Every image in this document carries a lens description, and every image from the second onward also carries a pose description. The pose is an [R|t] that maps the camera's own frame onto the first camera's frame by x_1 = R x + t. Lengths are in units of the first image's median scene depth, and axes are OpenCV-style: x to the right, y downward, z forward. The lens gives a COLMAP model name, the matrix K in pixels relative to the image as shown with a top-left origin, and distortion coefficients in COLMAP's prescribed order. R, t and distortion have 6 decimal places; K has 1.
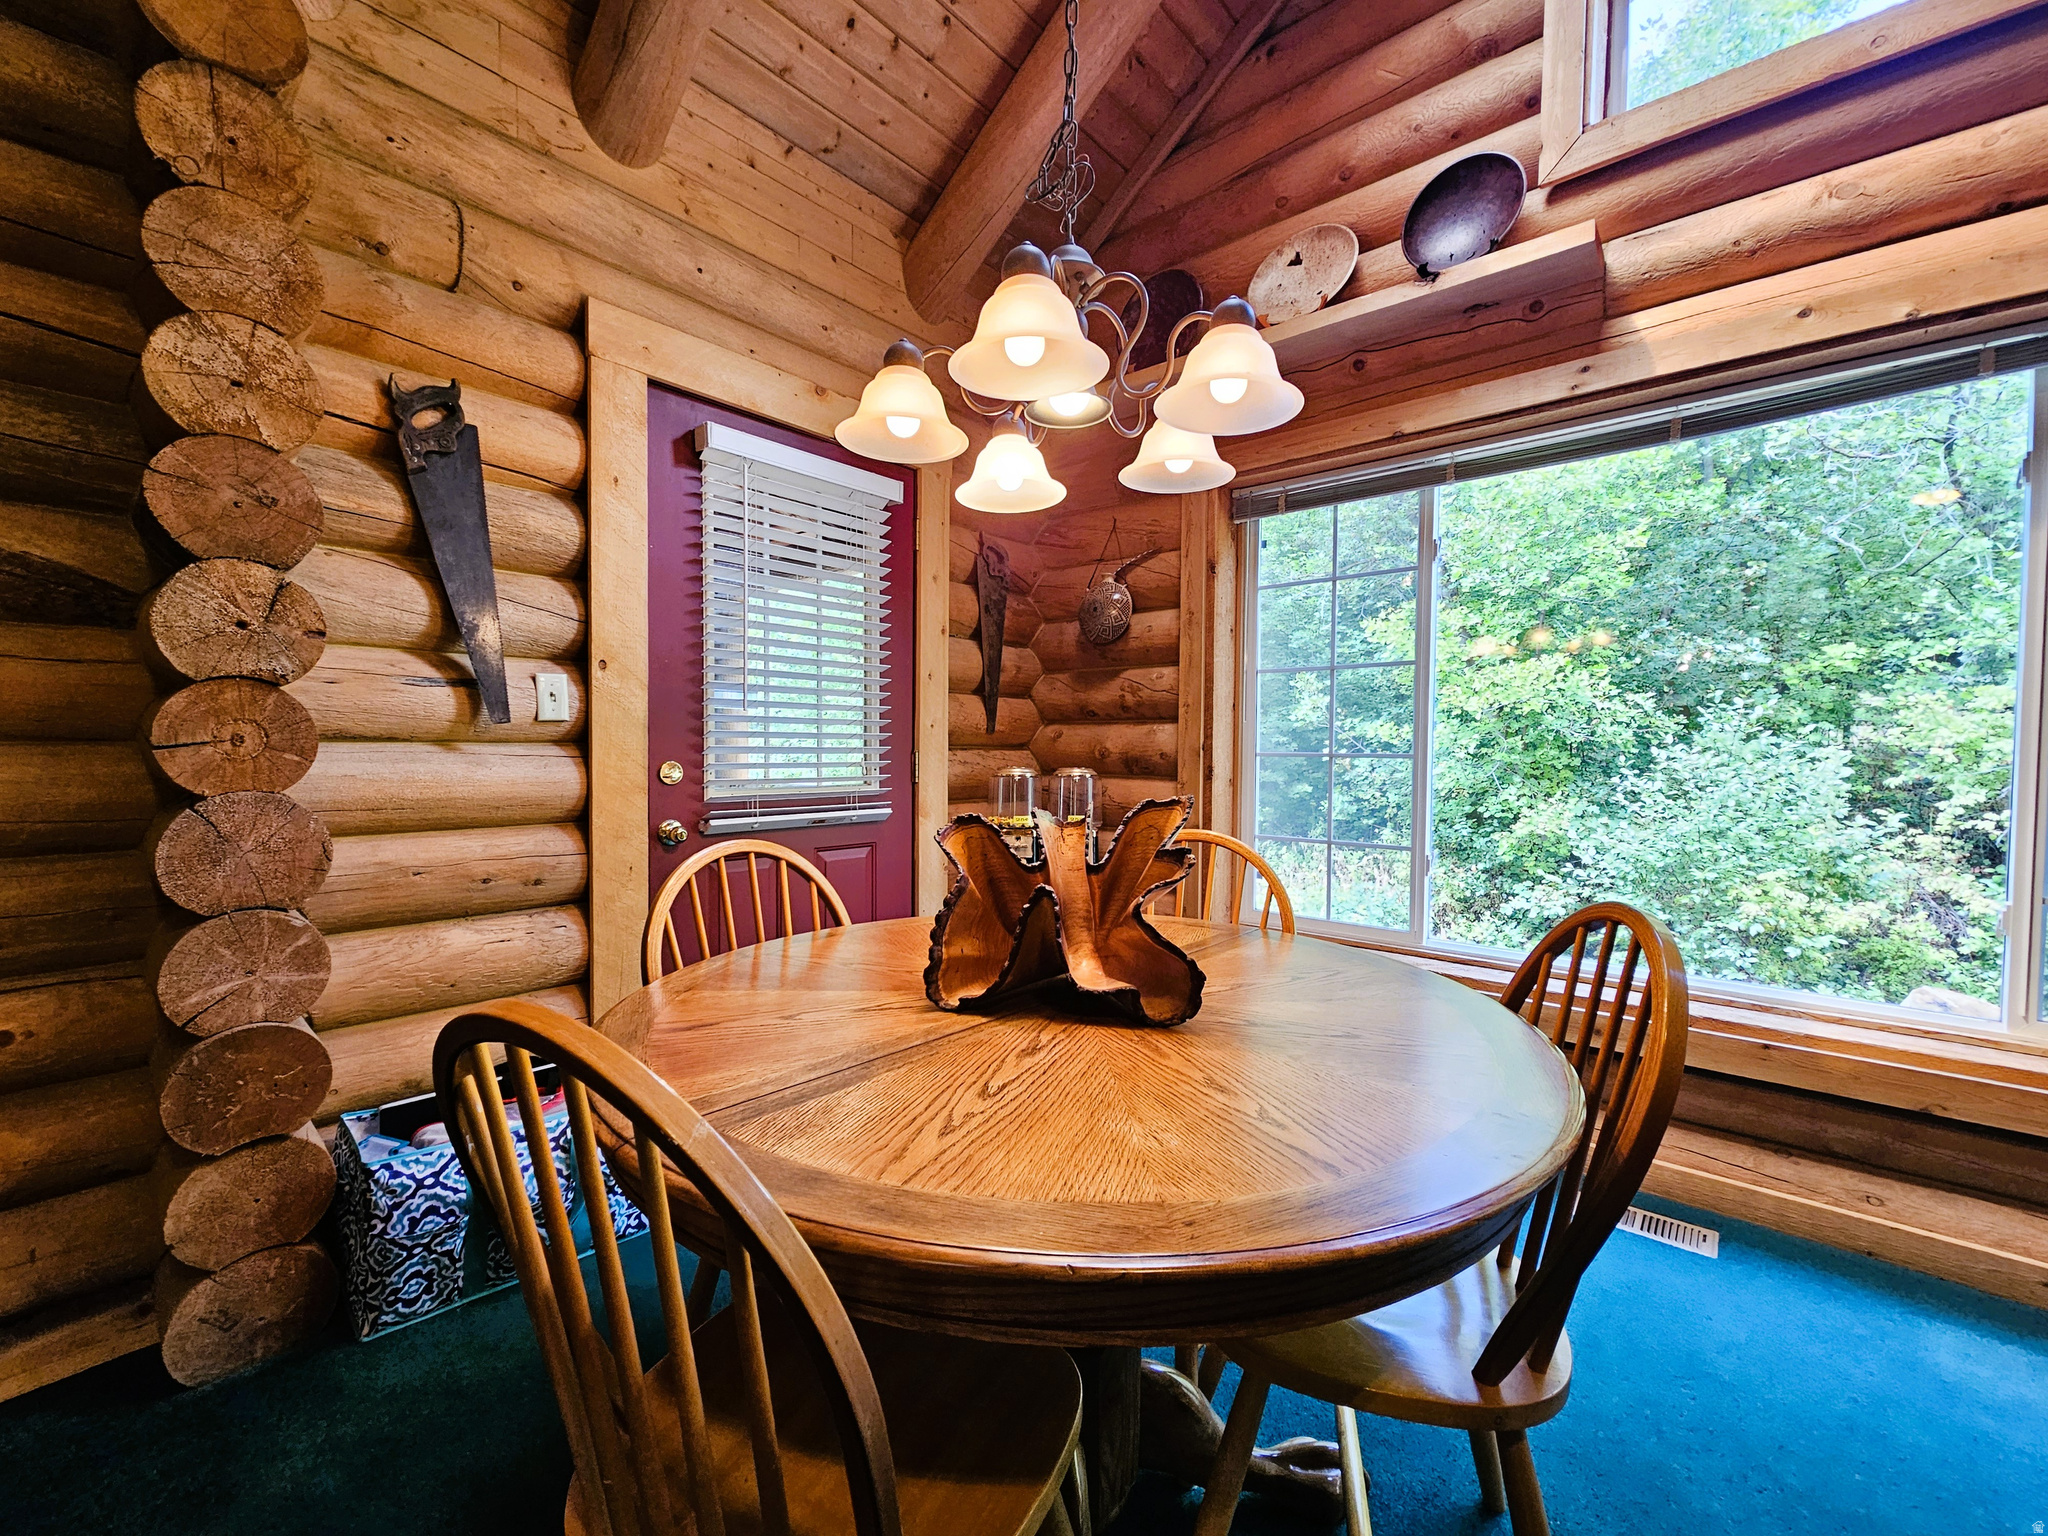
lens RADIAL K [[837.0, 0, 1023.3], [0, 837.0, 777.4], [0, 0, 1]] dist [-0.001793, -0.001035]
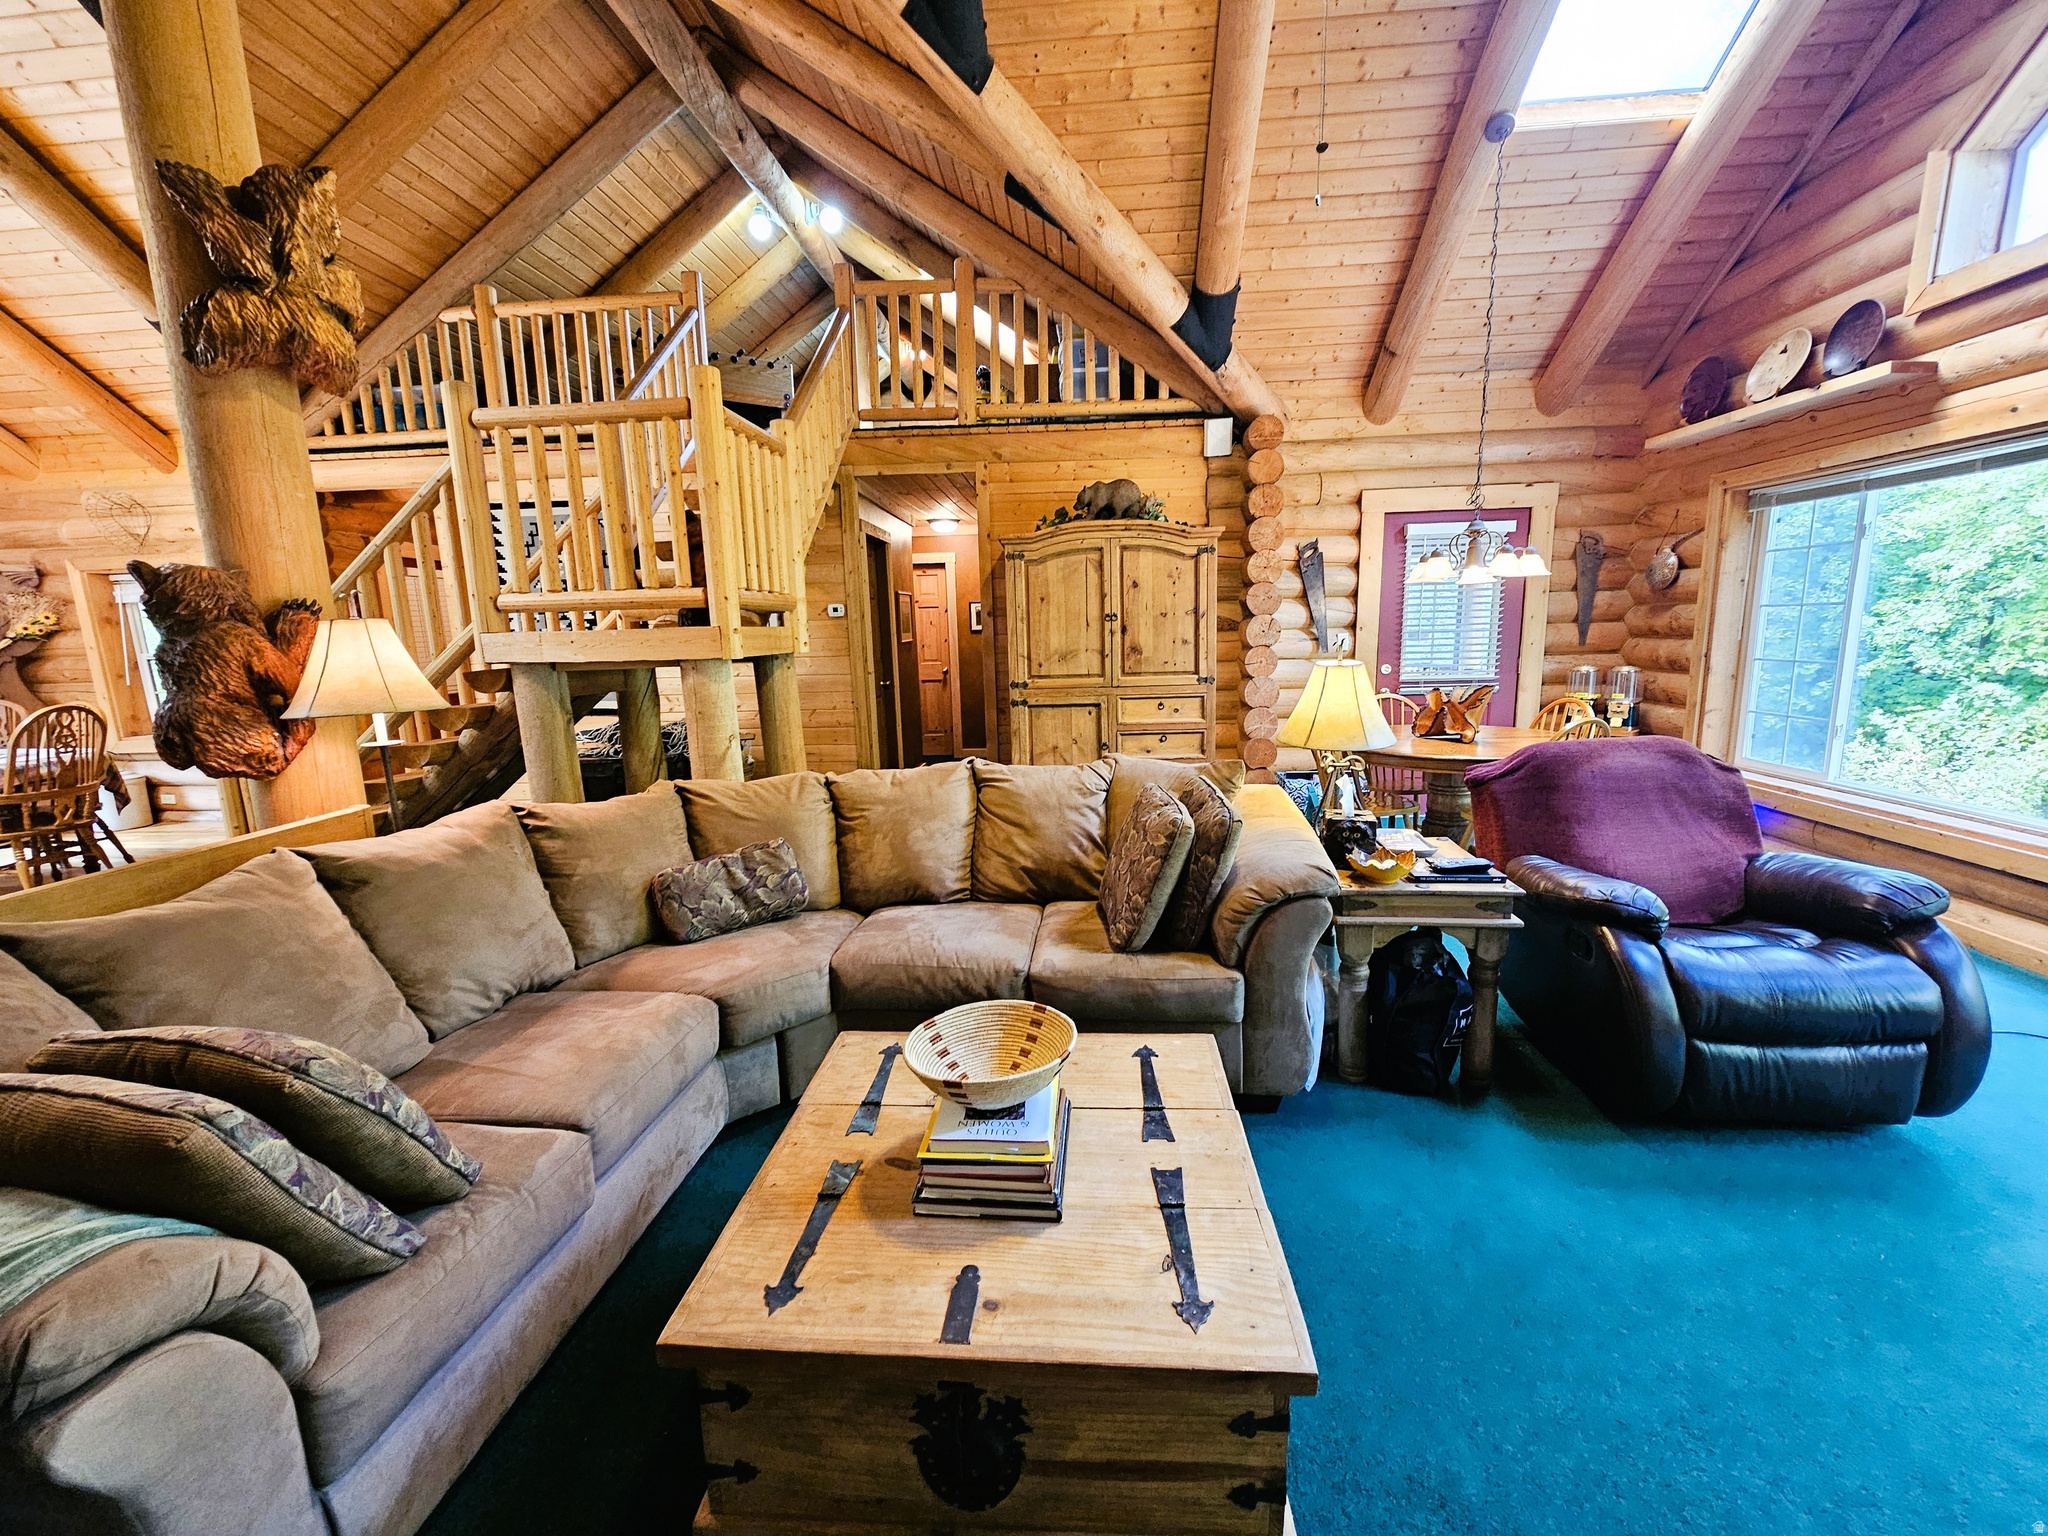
lens RADIAL K [[837.0, 0, 1023.3], [0, 837.0, 777.4], [0, 0, 1]] dist [-0.001793, -0.001035]
pose [[0.600247, 0.116302, -0.791314, 0.871367], [0.002825, 0.989057, 0.147508, -0.052936], [0.799810, -0.090776, 0.593349, -1.276450]]
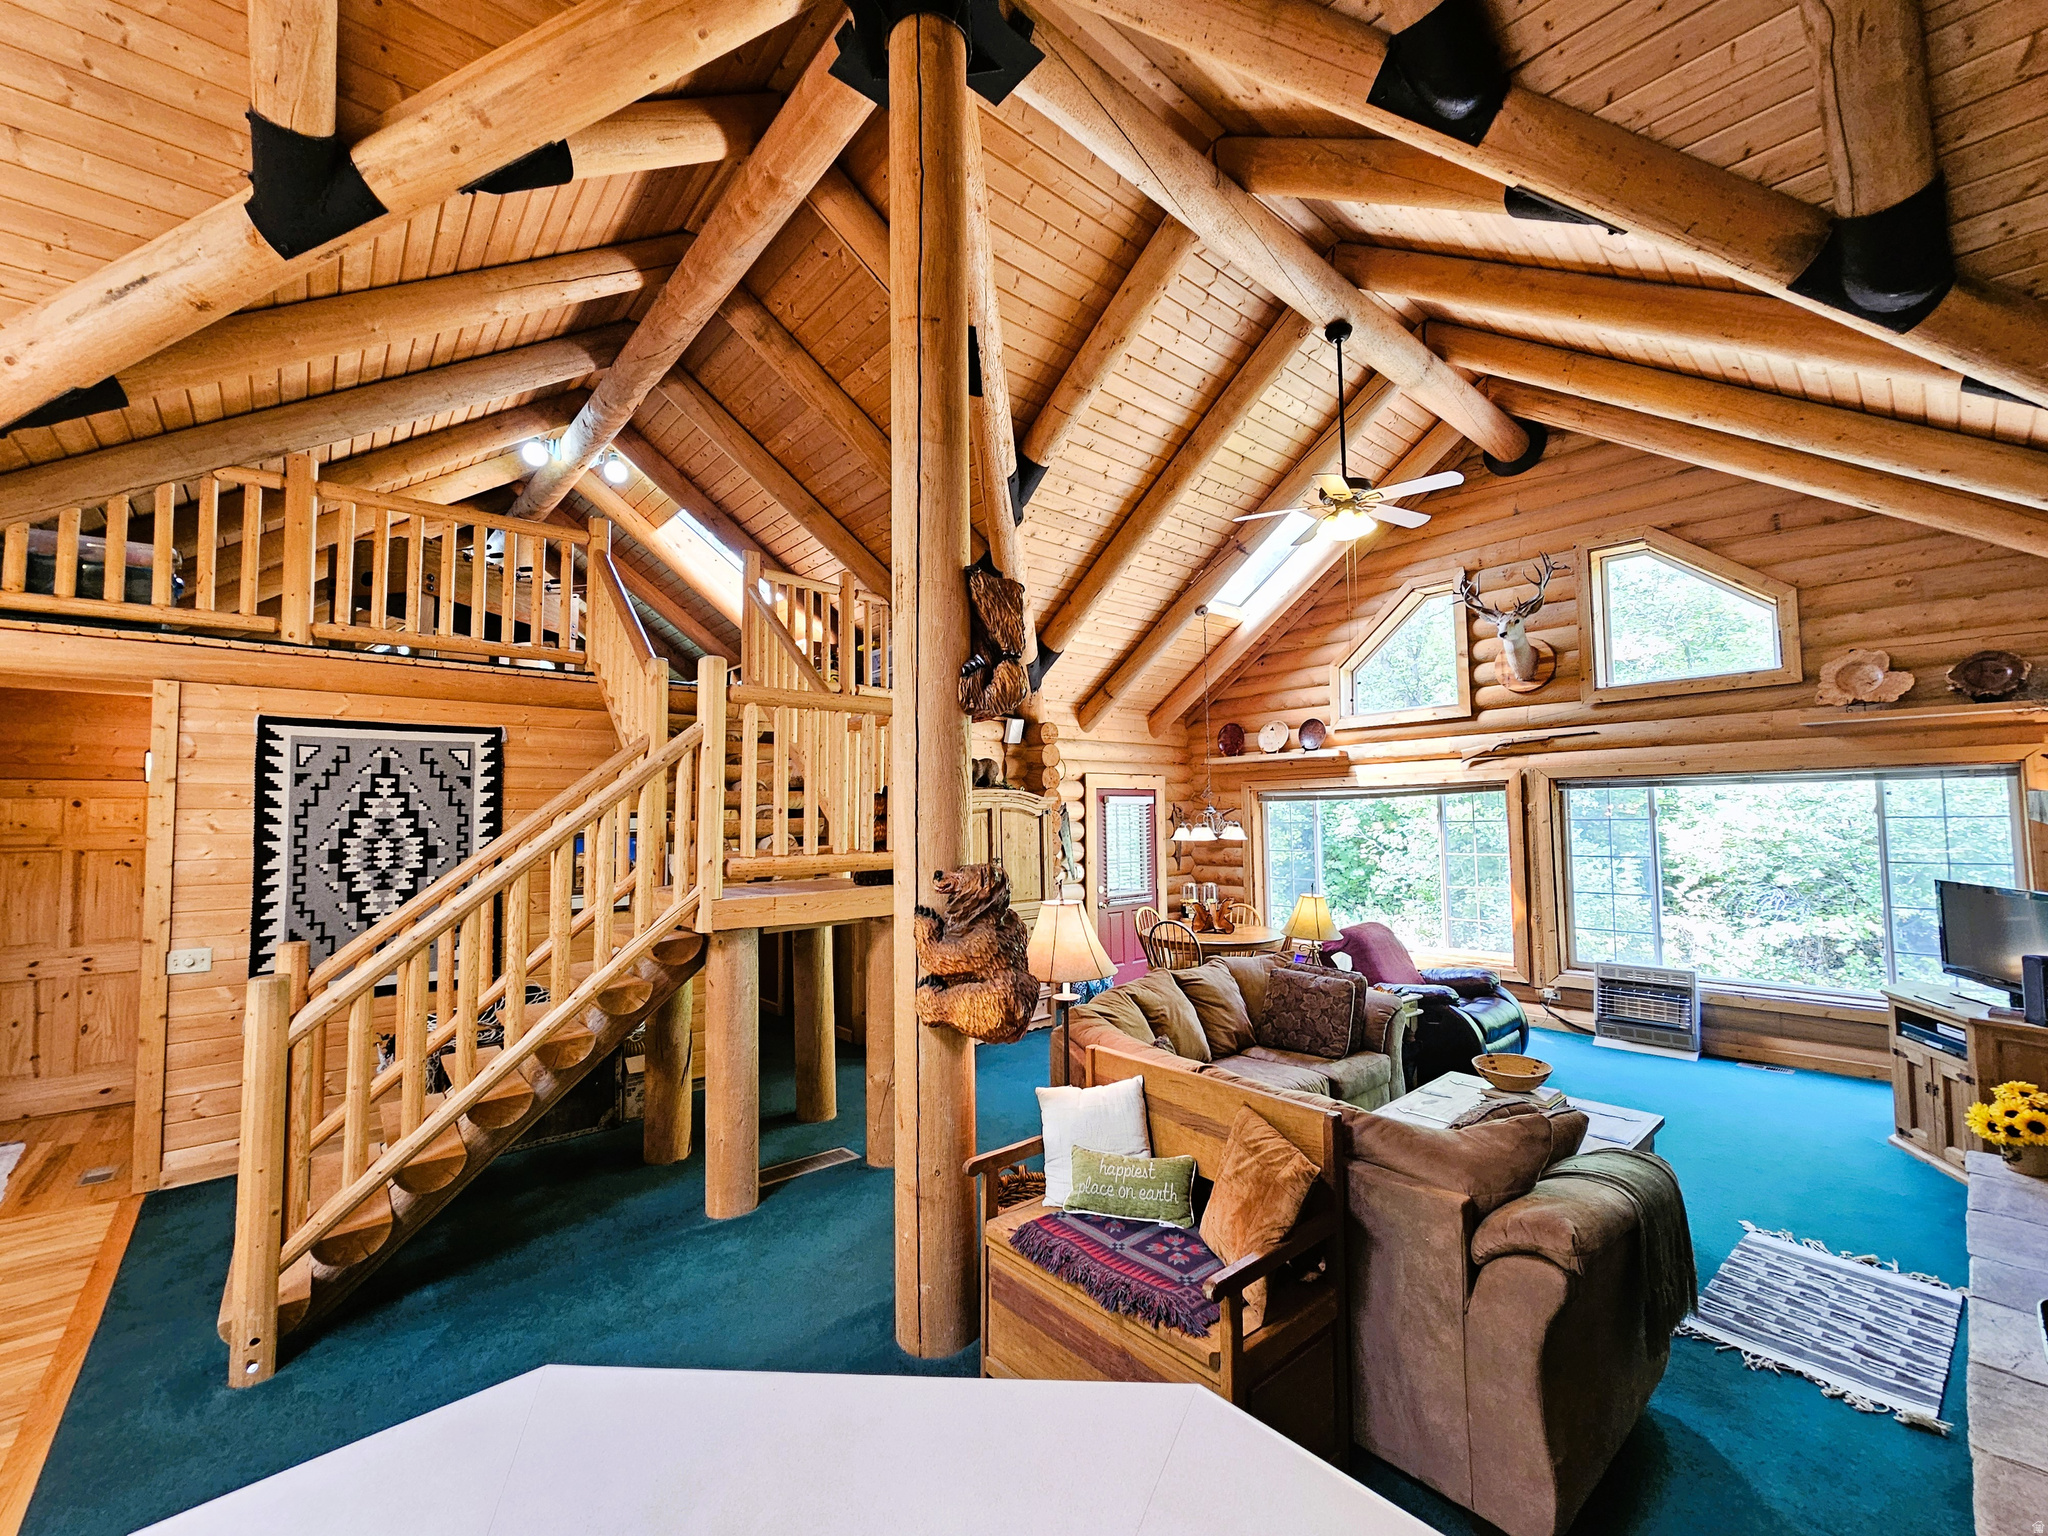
lens RADIAL K [[837.0, 0, 1023.3], [0, 837.0, 777.4], [0, 0, 1]] dist [-0.001793, -0.001035]
pose [[0.990511, -0.026623, -0.134833, -0.224060], [0.015406, 0.996383, -0.083563, -0.180561], [0.136570, 0.080693, 0.987338, -2.547736]]
